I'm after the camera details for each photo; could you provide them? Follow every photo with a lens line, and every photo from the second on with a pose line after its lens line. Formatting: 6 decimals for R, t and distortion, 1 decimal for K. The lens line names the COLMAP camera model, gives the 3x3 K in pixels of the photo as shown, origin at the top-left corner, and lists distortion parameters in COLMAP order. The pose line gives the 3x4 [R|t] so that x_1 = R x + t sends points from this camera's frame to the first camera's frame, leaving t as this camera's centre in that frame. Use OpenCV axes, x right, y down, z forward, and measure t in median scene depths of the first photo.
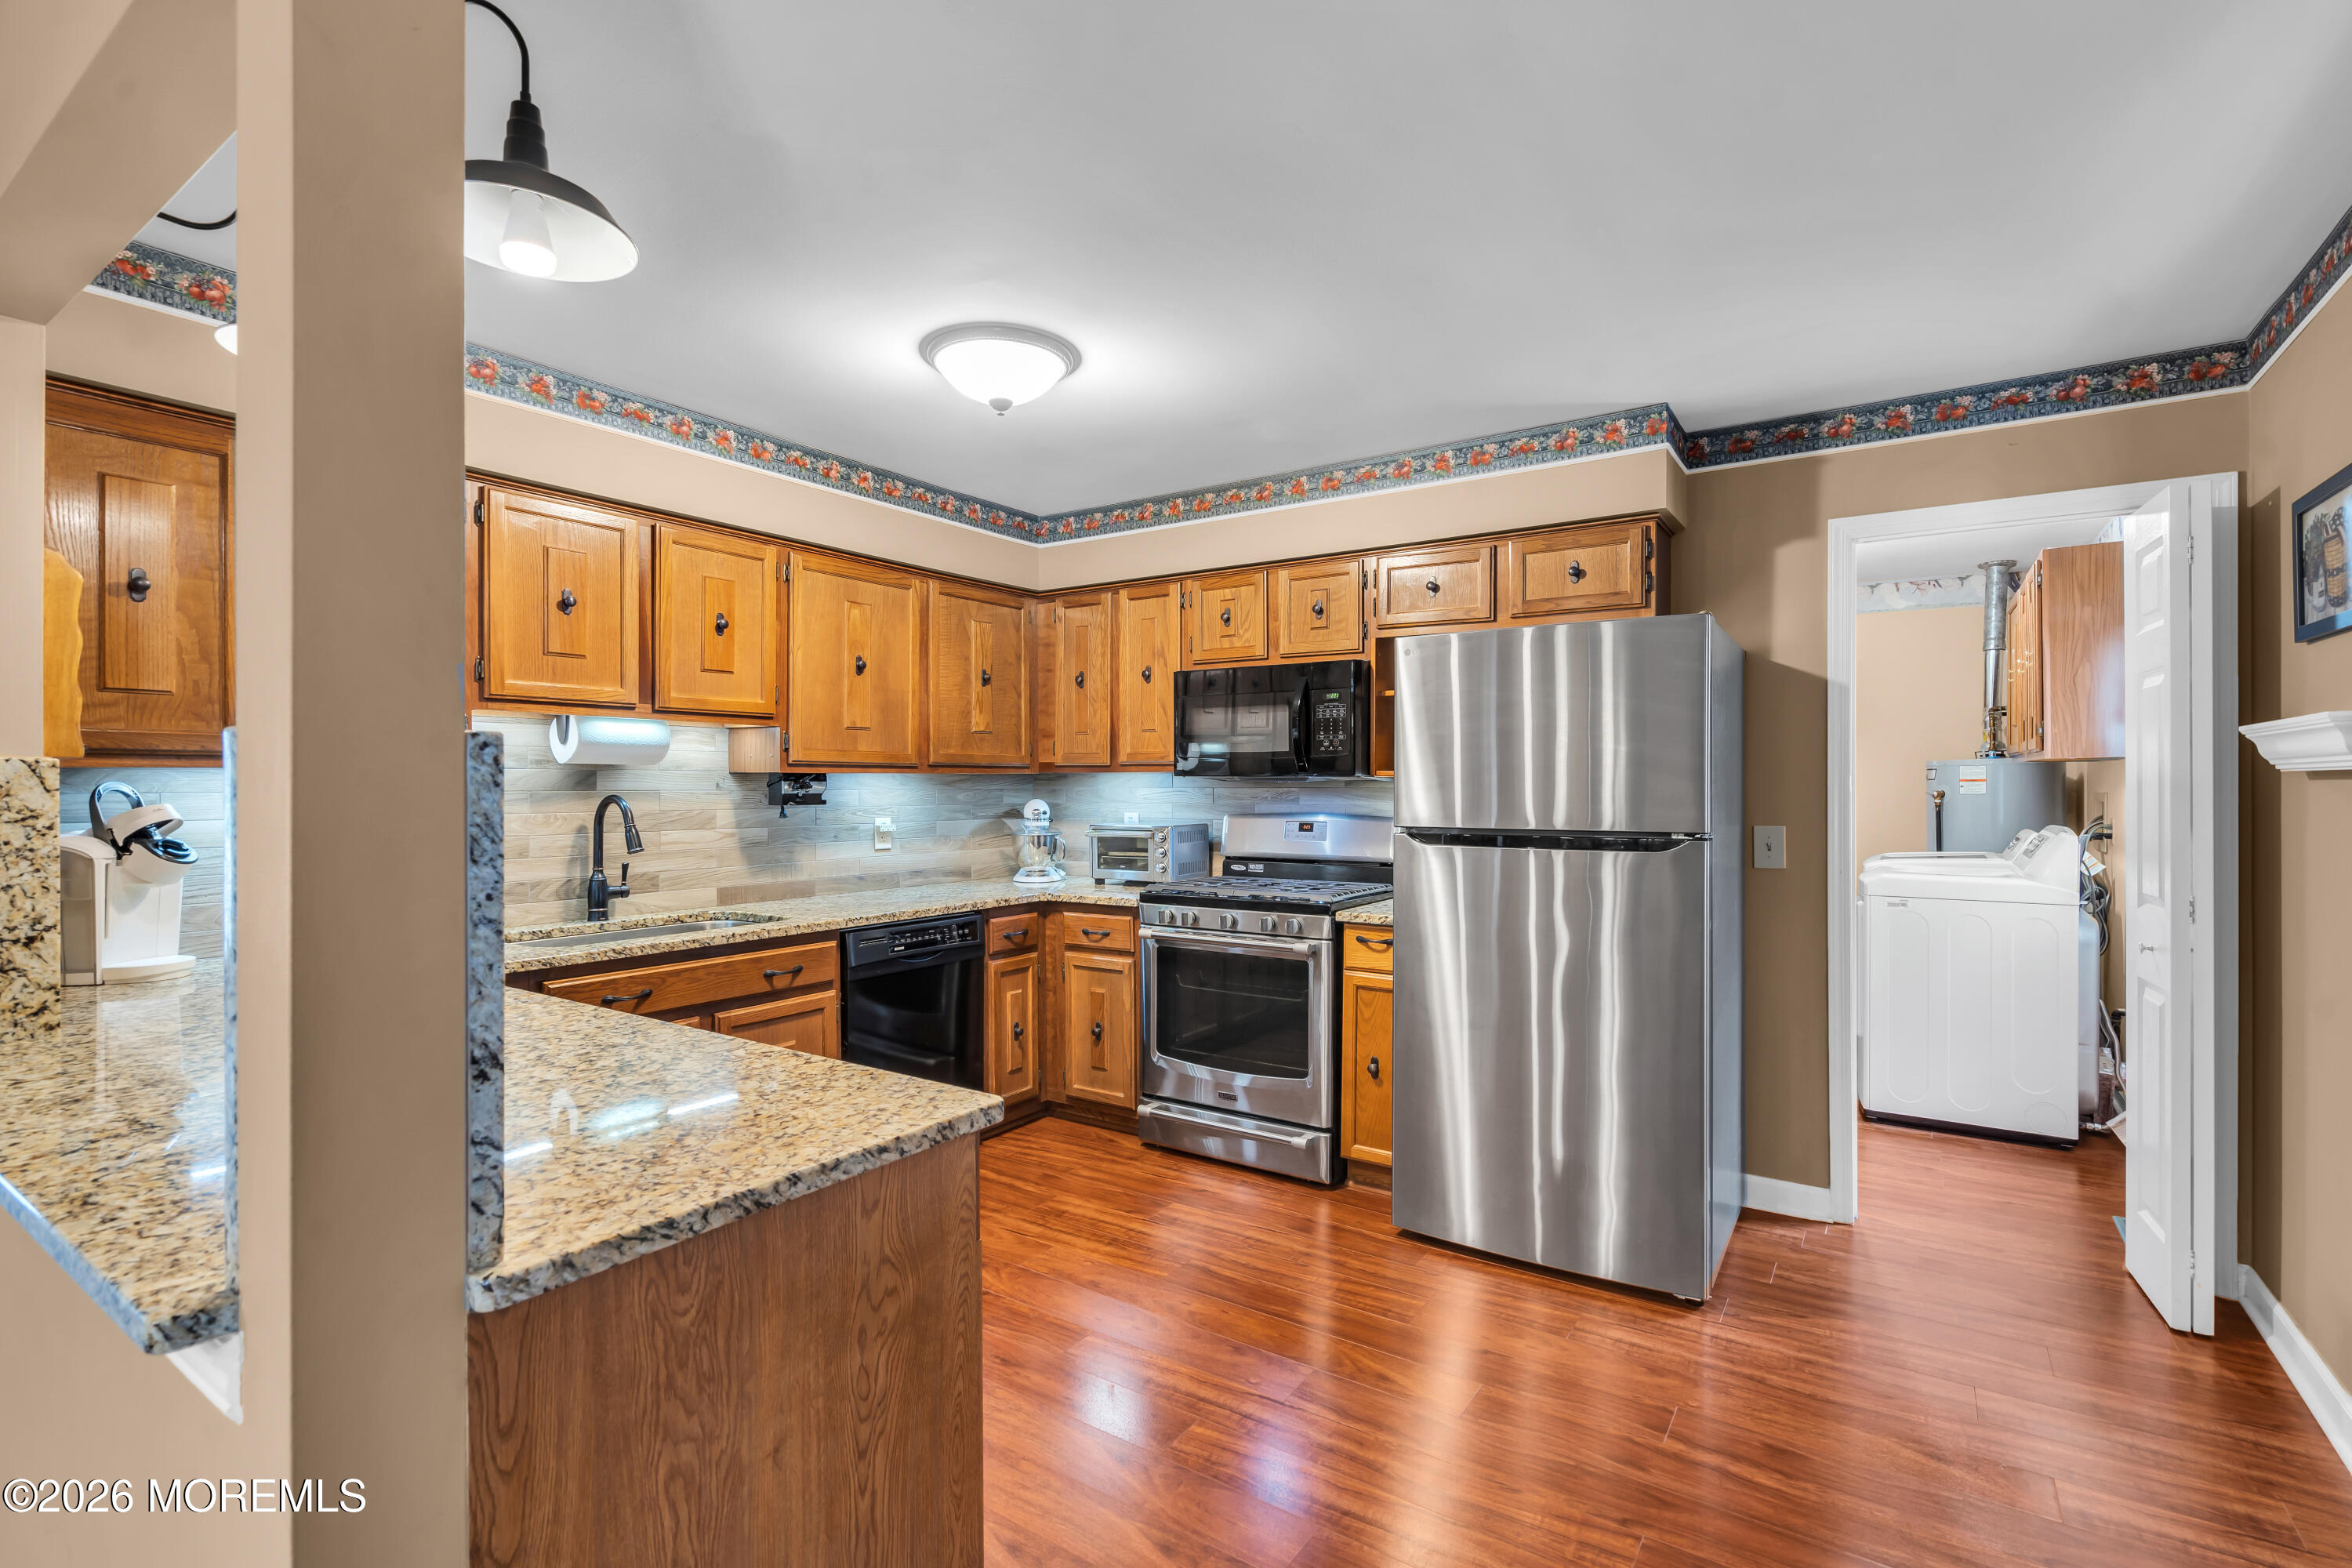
lens RADIAL K [[1066.3, 0, 1184.7], [0, 1066.3, 785.8], [0, 0, 1]] dist [-0.003865, 0.000466]
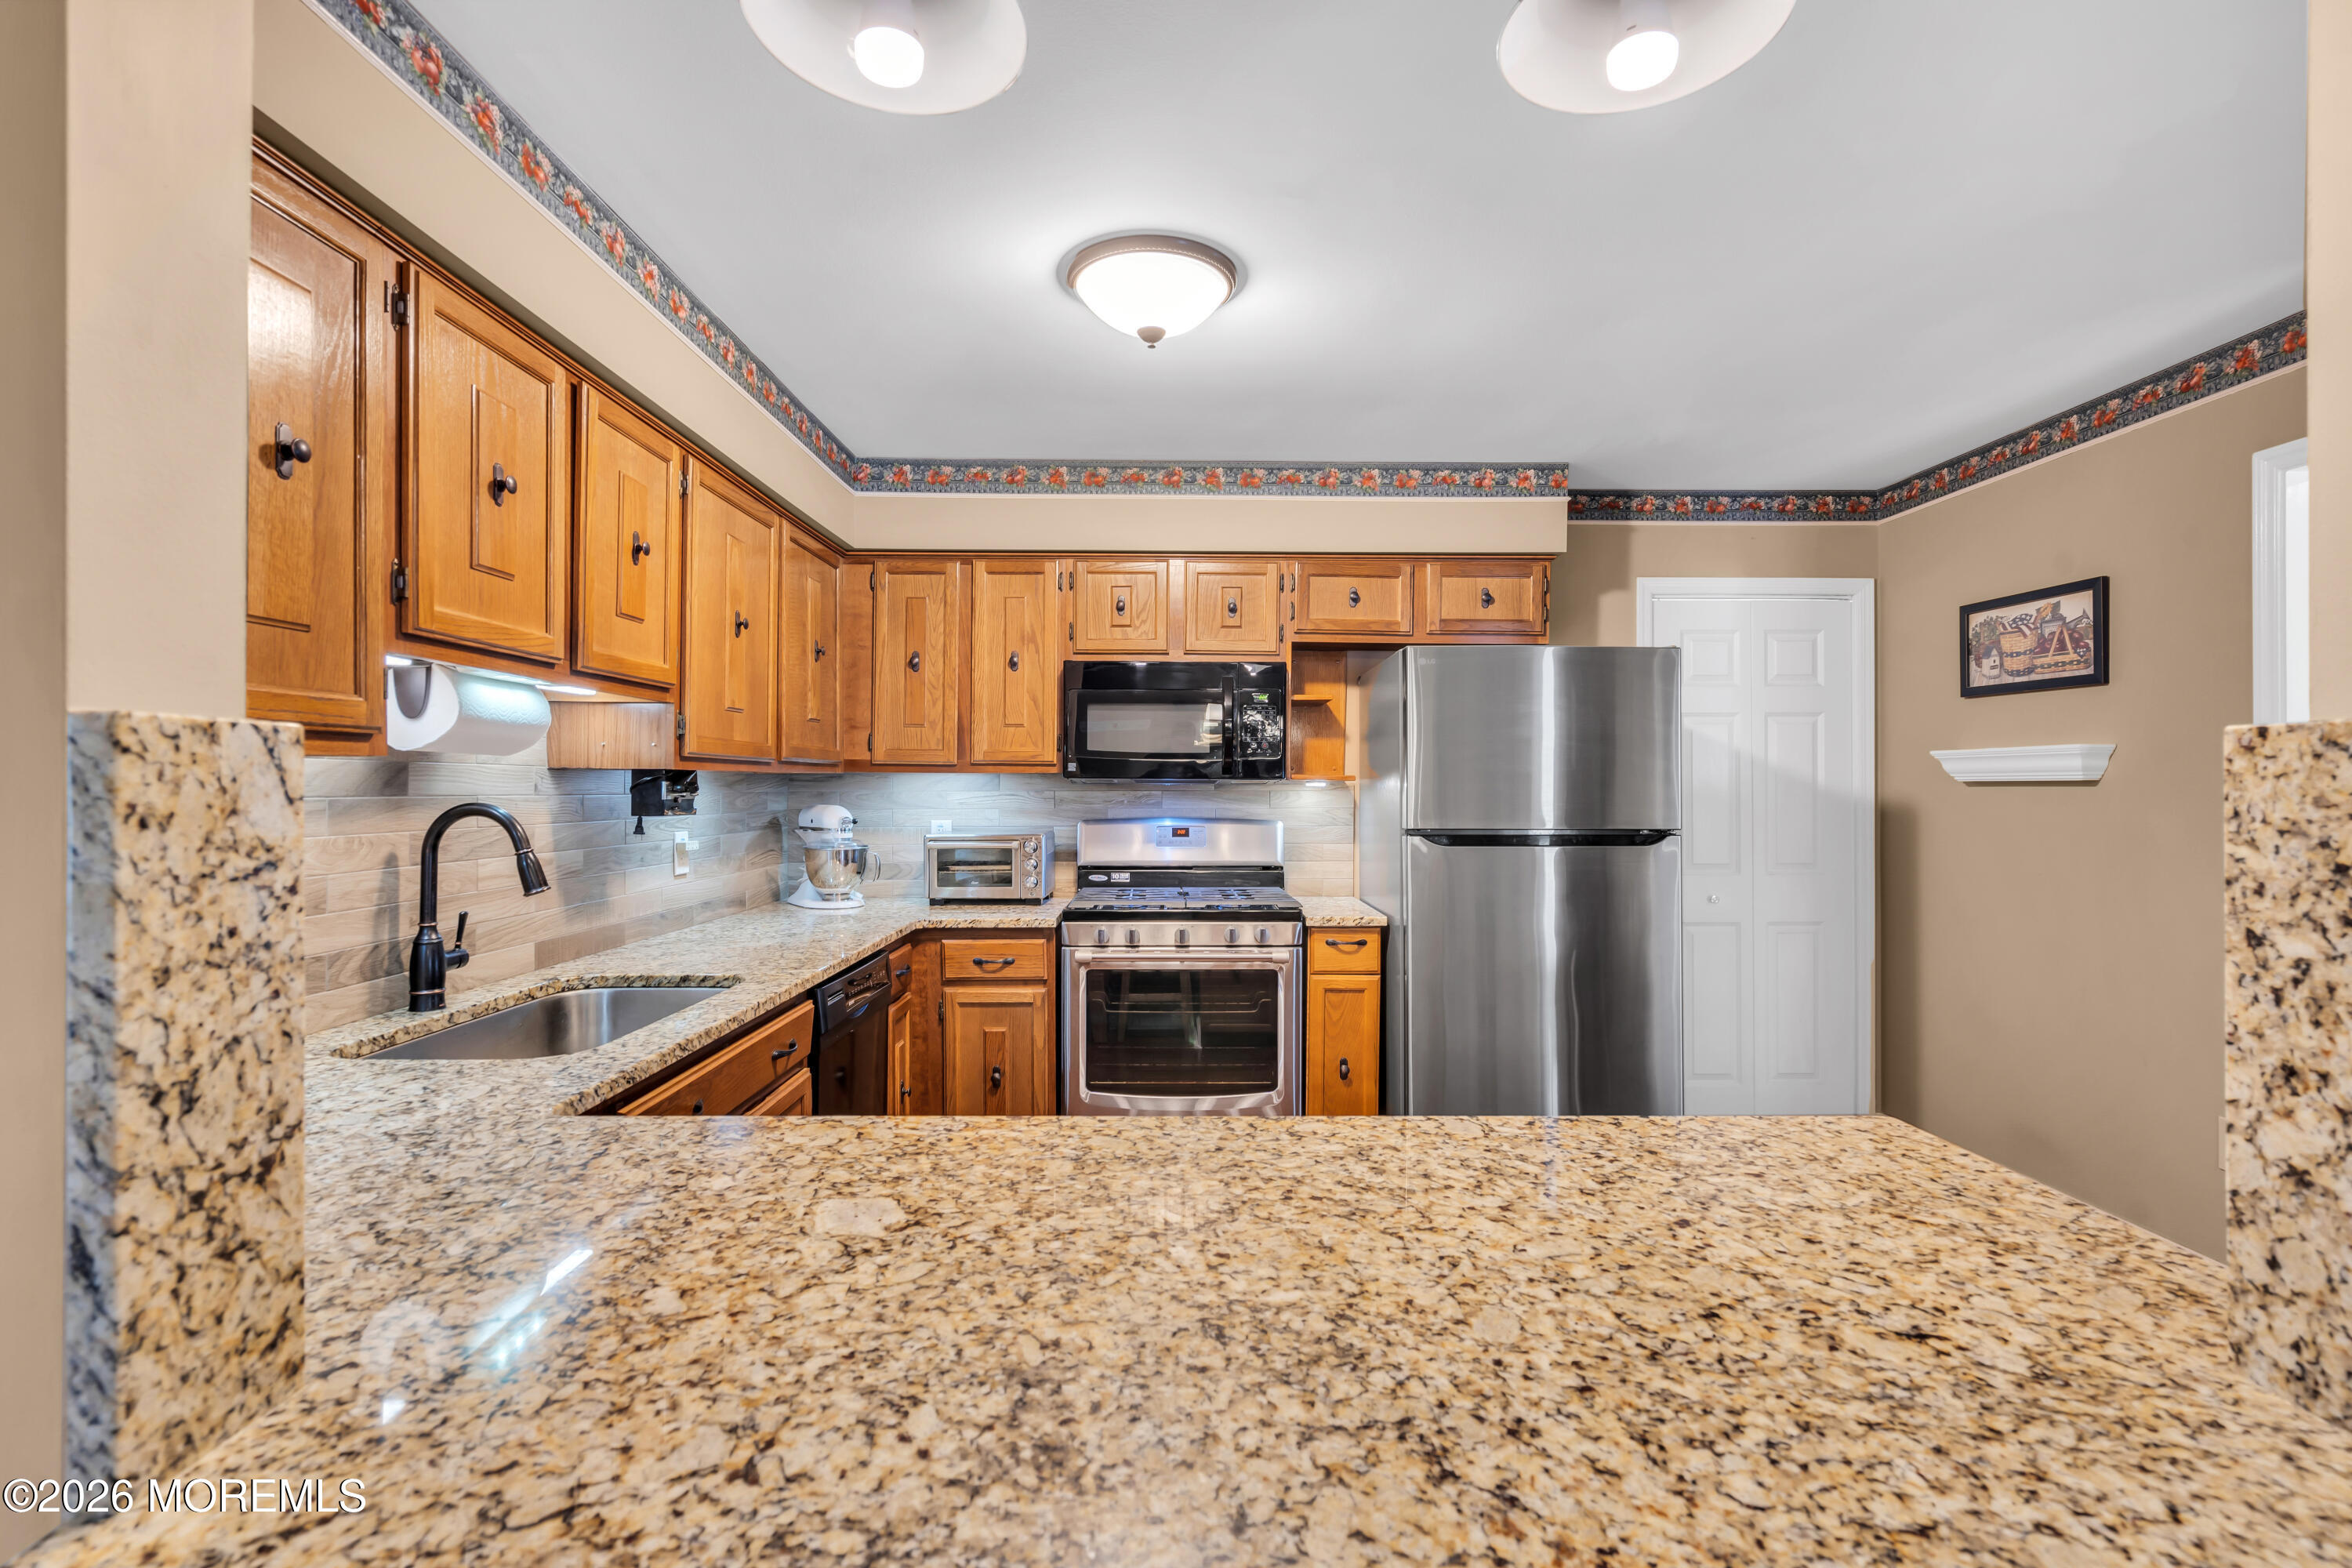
lens RADIAL K [[1089.4, 0, 1182.4], [0, 1089.4, 781.1], [0, 0, 1]] dist [0.000874, 0.000366]
pose [[0.825416, 0.005582, 0.564497, -0.503466], [-0.002049, 0.999974, -0.006892, -0.000388], [-0.564521, 0.004532, 0.825406, 0.221120]]
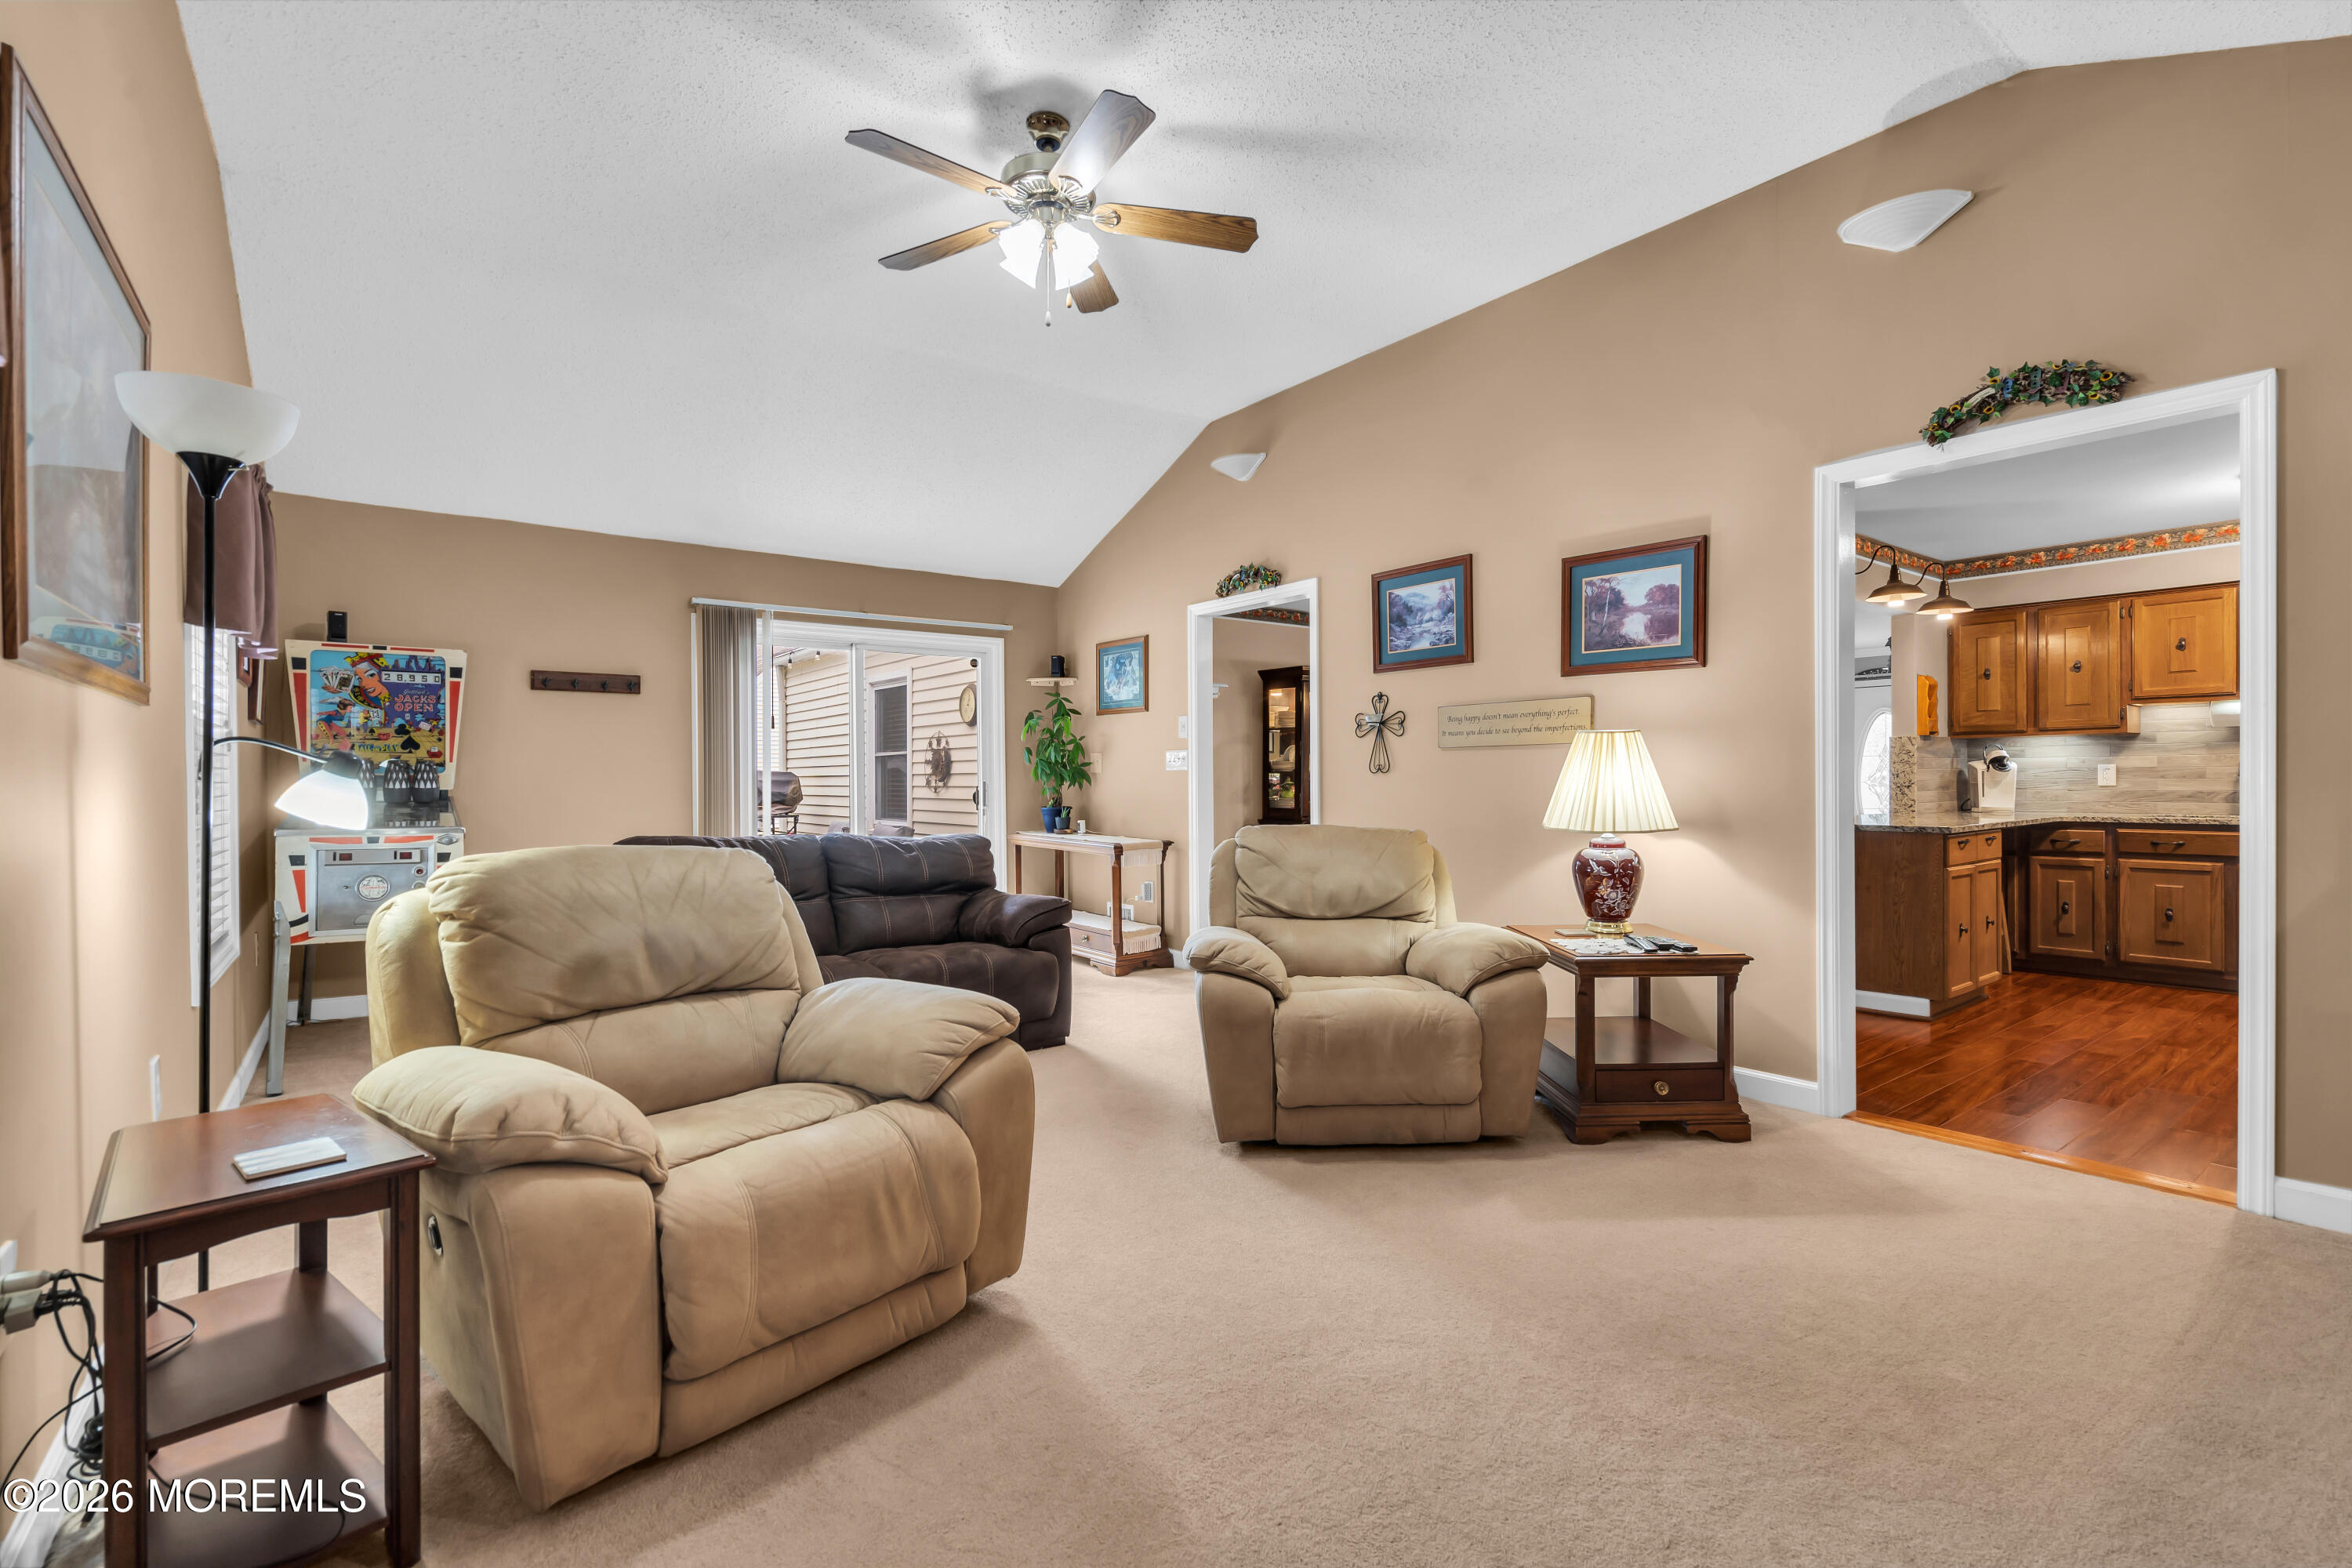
lens RADIAL K [[1051.7, 0, 1186.0], [0, 1051.7, 774.5], [0, 0, 1]] dist [0.002035, 0.000499]
pose [[-0.319022, 0.001165, -0.947746, 1.512256], [0.007150, 0.999974, -0.001178, 0.044520], [0.947720, -0.007152, -0.319022, -0.092354]]
